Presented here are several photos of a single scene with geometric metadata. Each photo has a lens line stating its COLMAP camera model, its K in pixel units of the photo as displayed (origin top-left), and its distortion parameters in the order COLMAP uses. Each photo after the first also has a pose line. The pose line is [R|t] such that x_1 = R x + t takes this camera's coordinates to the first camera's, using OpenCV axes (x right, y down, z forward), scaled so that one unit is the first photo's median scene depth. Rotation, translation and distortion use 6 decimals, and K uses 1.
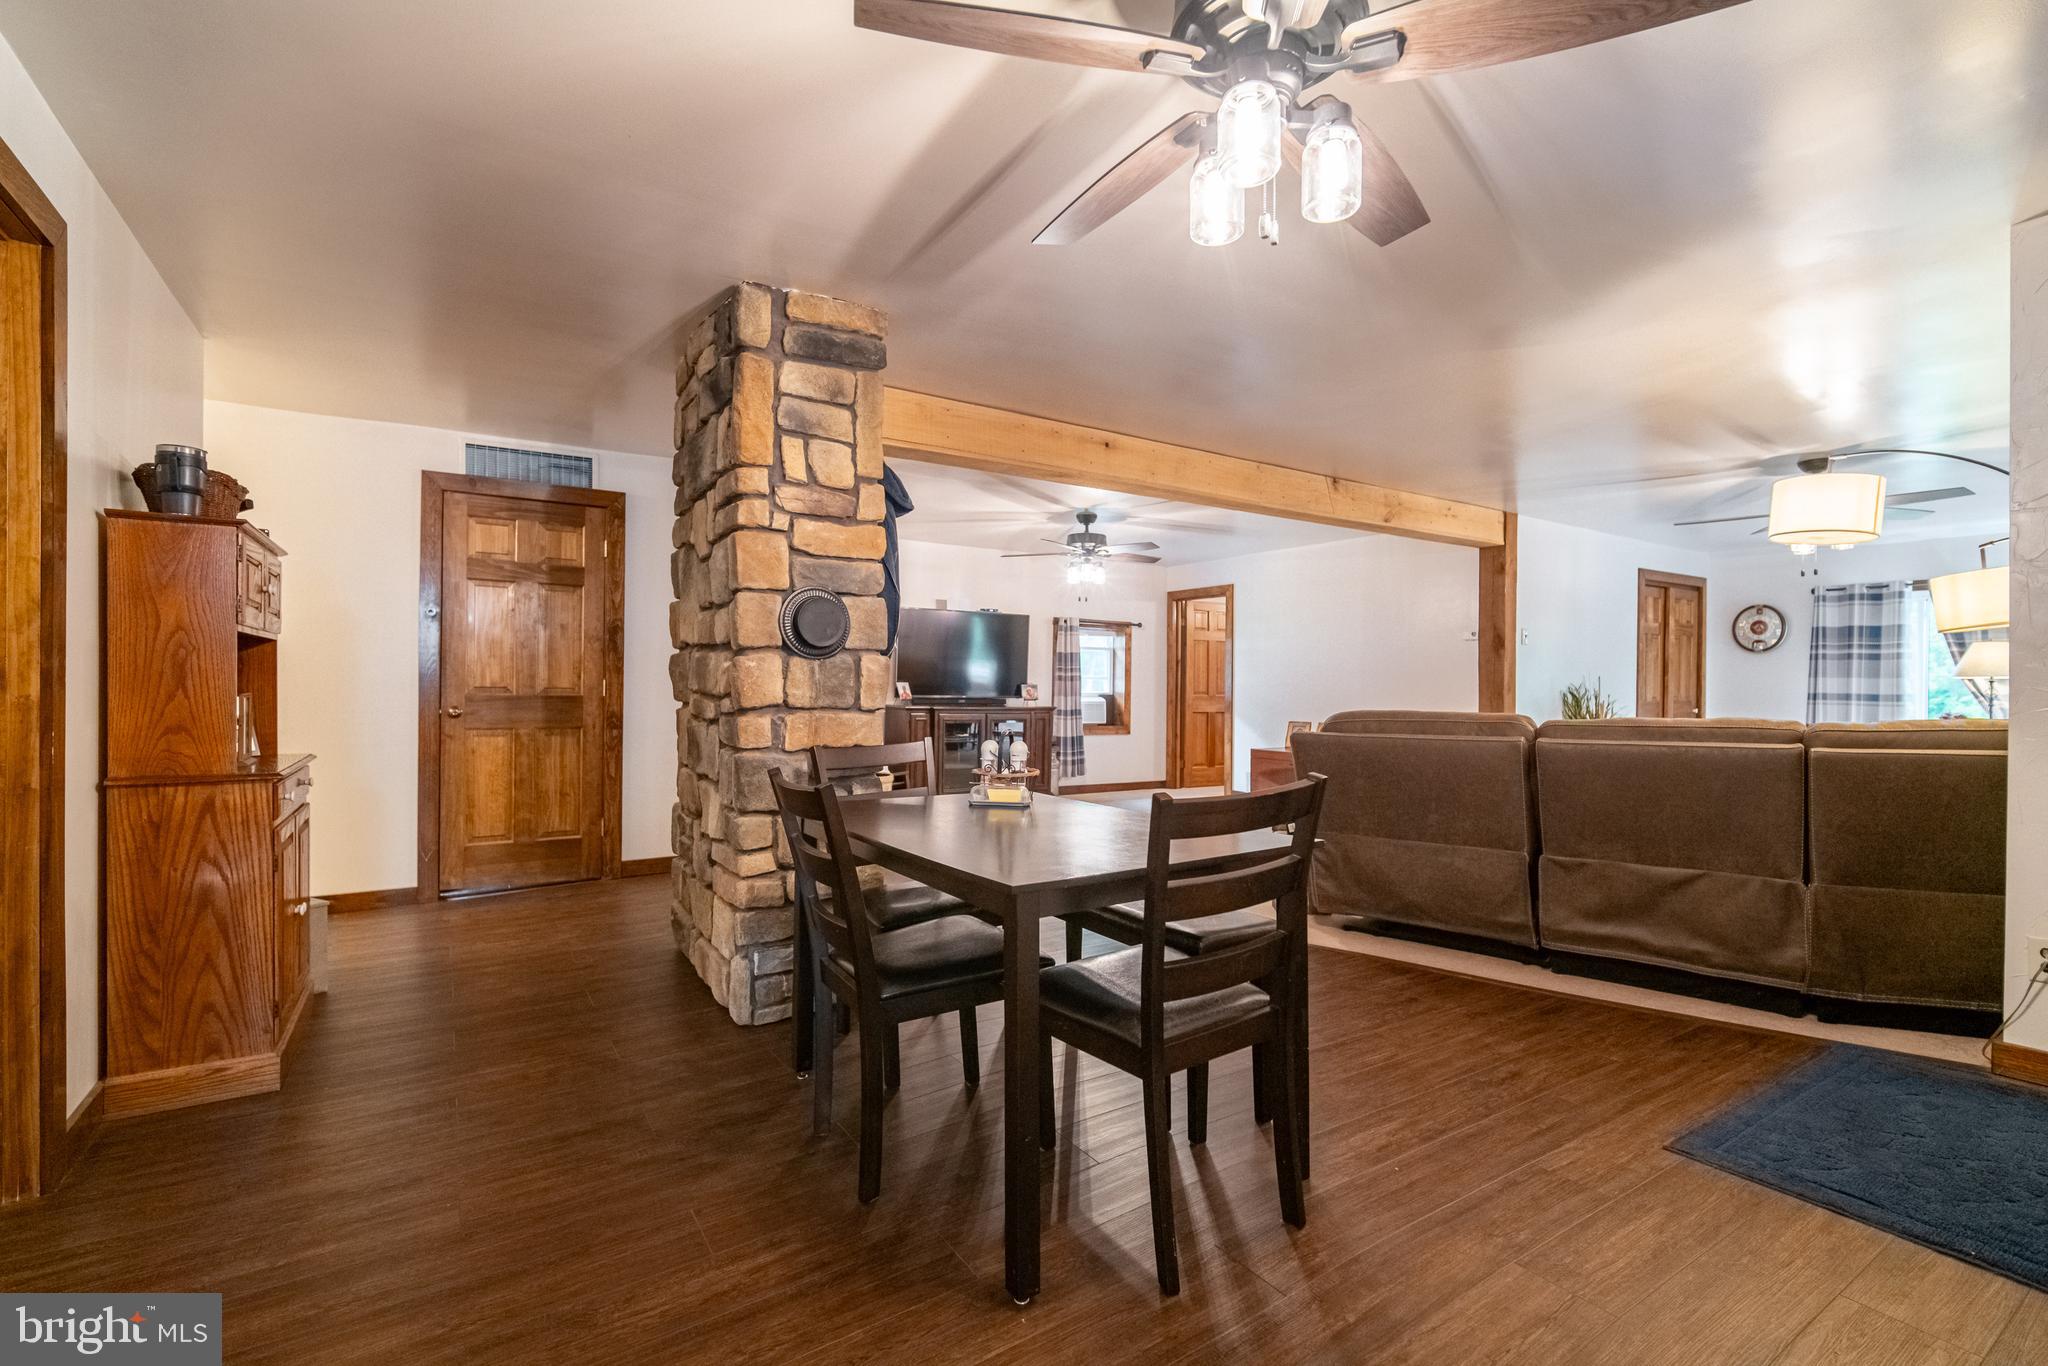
lens RADIAL K [[952.4, 0, 1034.8], [0, 952.4, 699.0], [0, 0, 1]] dist [-0.013246, 0.000182]
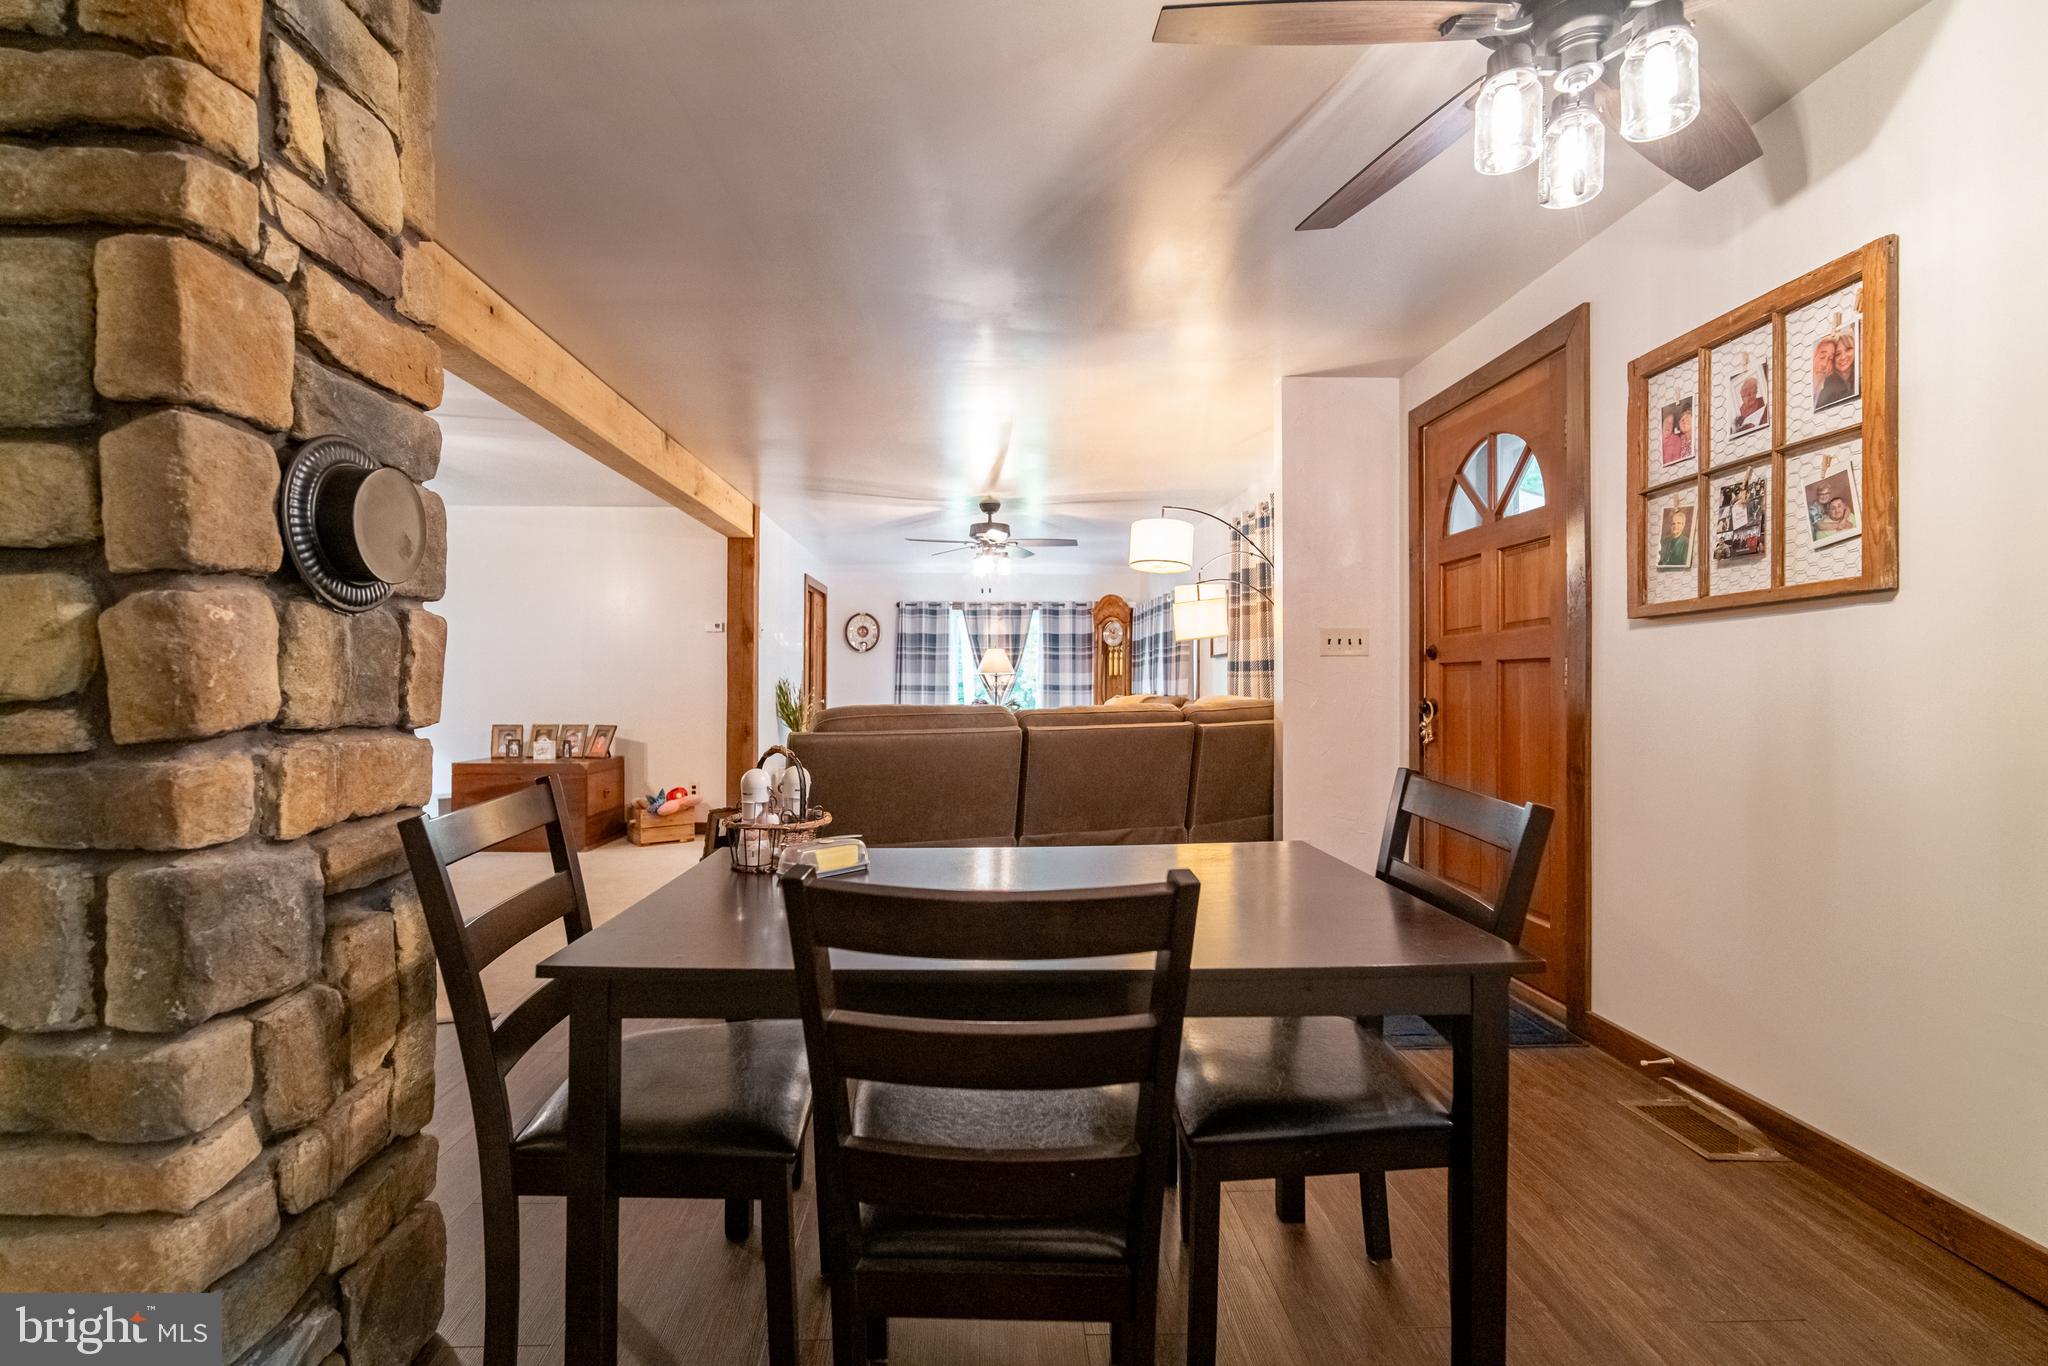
lens RADIAL K [[934.9, 0, 1040.1], [0, 934.9, 683.4], [0, 0, 1]] dist [-0.007737, 0.000317]
pose [[0.491007, -0.003033, 0.871150, -0.434626], [0.011656, 0.999927, -0.003088, -0.005387], [-0.871078, 0.011670, 0.491006, 0.527728]]
